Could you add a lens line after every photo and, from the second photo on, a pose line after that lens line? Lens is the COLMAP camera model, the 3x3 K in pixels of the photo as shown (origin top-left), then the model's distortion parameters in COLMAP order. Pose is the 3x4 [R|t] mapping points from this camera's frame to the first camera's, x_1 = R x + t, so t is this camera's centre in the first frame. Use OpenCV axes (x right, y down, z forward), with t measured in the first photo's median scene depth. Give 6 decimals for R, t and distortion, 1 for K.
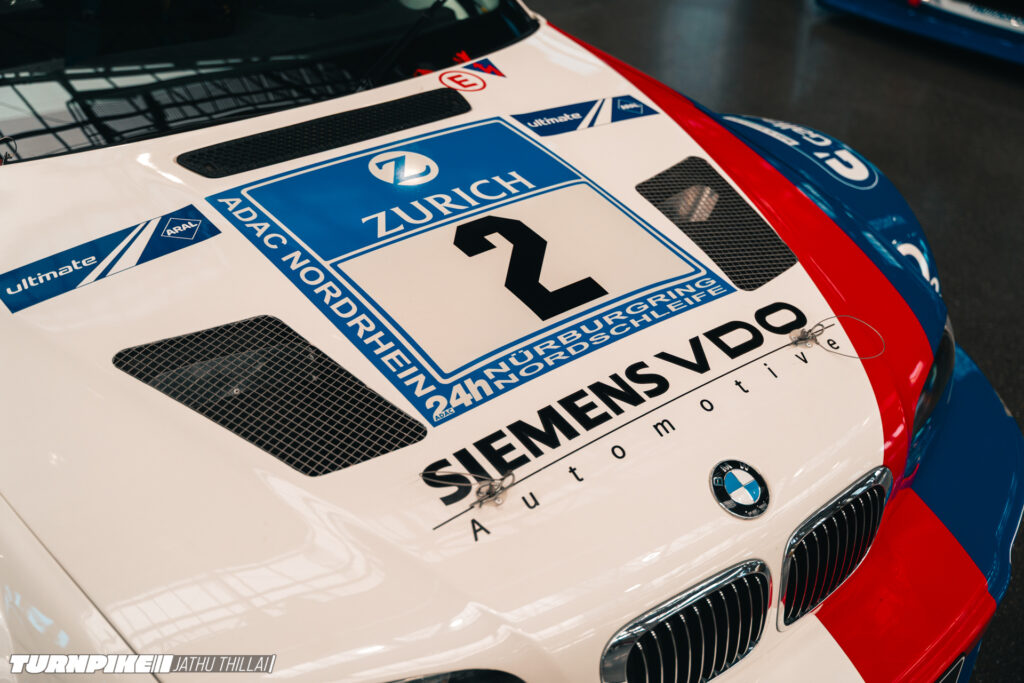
lens RADIAL K [[1183.7, 0, 514.3], [0, 1183.7, 343.2], [0, 0, 1]] dist [0.027321, 0.000000]
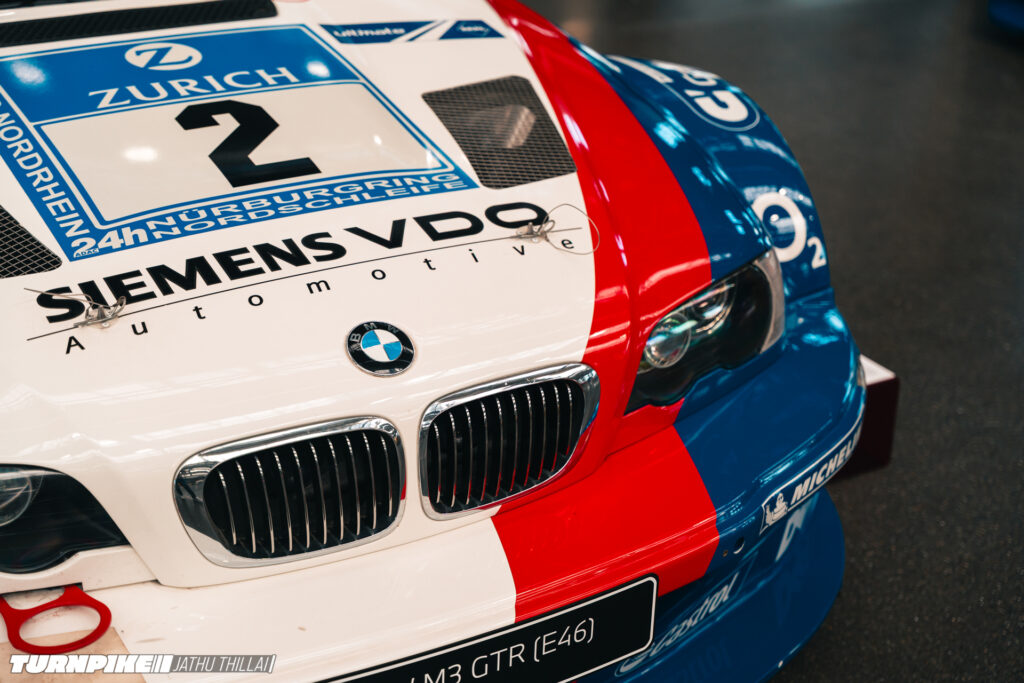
lens RADIAL K [[1699.2, 0, 507.8], [0, 1699.2, 336.5], [0, 0, 1]] dist [0.041727, 0.000000]
pose [[0.985973, 0.056824, -0.156933, 0.443579], [-0.077084, 0.989007, -0.126189, 0.244055], [0.148037, 0.136516, 0.979514, -0.271571]]
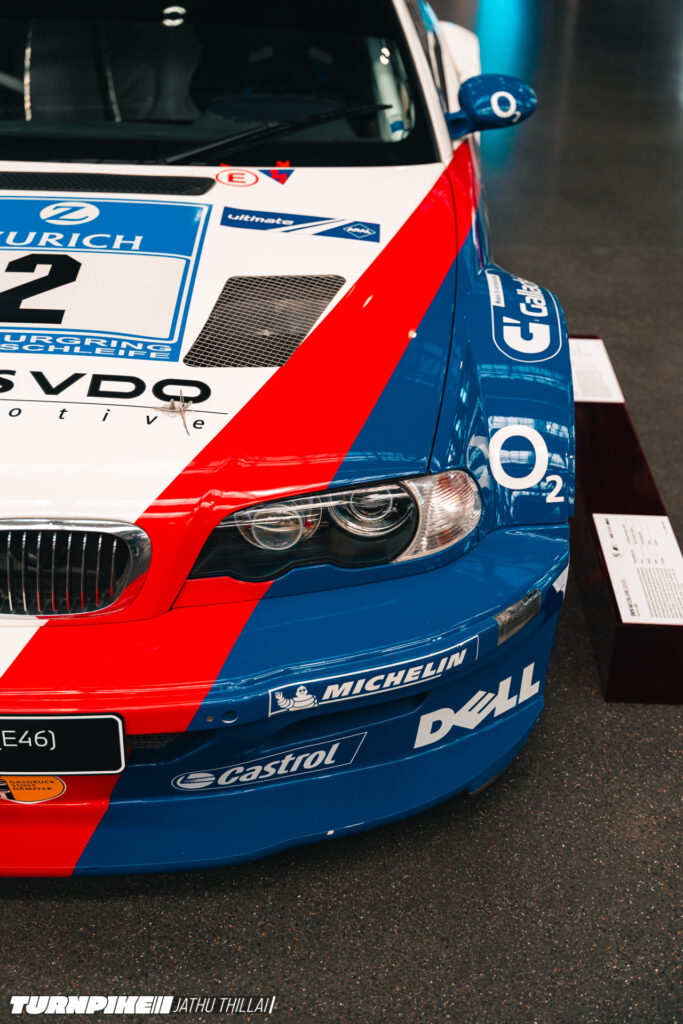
lens RADIAL K [[1326.6, 0, 340.7], [0, 1326.6, 516.4], [0, 0, 1]] dist [0.009260, 0.000000]
pose [[0.746001, 0.307219, -0.590846, 1.112238], [-0.348939, 0.936010, 0.046122, -0.021422], [0.567207, 0.171762, 0.805465, 0.145388]]
